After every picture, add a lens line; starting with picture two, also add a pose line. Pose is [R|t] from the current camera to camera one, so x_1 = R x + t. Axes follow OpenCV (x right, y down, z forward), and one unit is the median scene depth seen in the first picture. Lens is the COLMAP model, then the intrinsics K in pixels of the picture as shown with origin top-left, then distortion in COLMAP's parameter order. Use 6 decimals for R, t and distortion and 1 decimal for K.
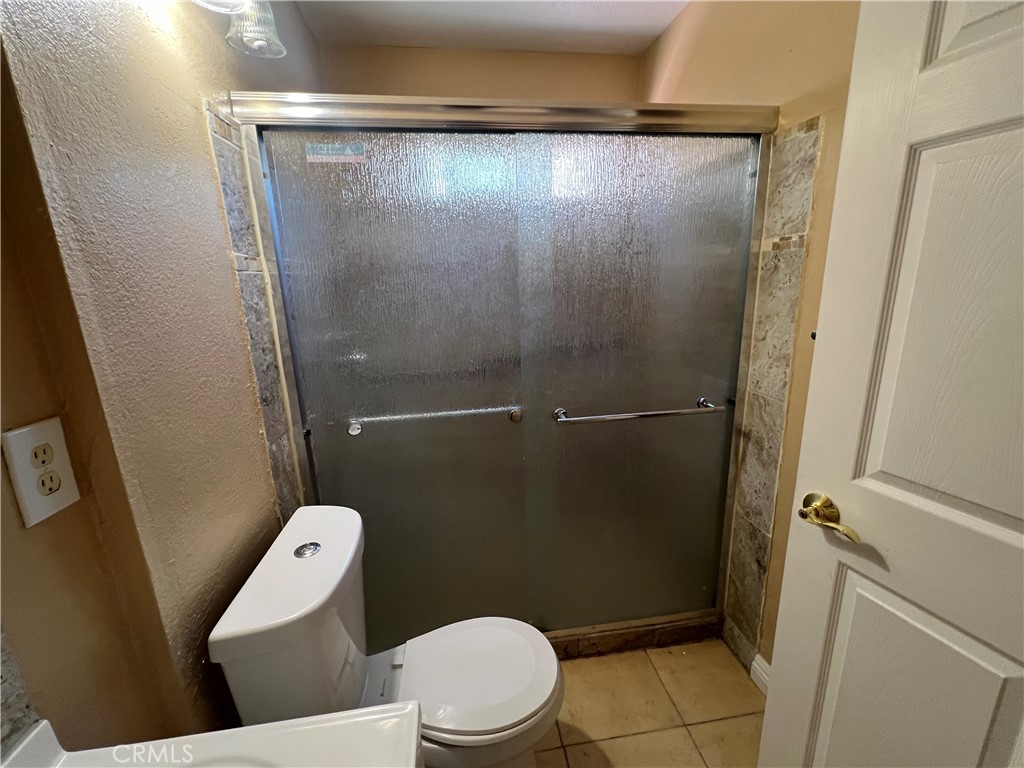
lens RADIAL K [[412.8, 0, 512.0], [0, 412.8, 381.3], [0, 0, 1]] dist [0.000152, 0.000023]
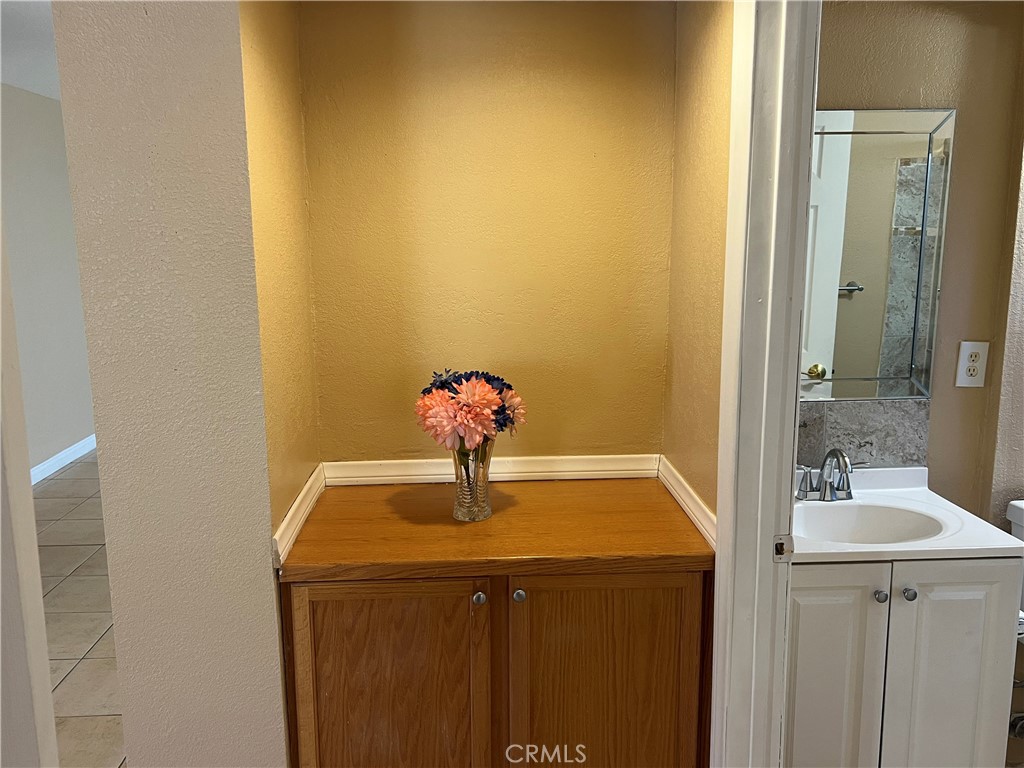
lens RADIAL K [[858.5, 0, 512.5], [0, 858.5, 383.7], [0, 0, 1]] dist [0.044532, 0.000267]
pose [[-0.085410, 0.208306, -0.974327, 3.266945], [-0.223218, 0.949043, 0.222467, -0.145819], [0.971020, 0.236488, -0.034560, -1.046369]]
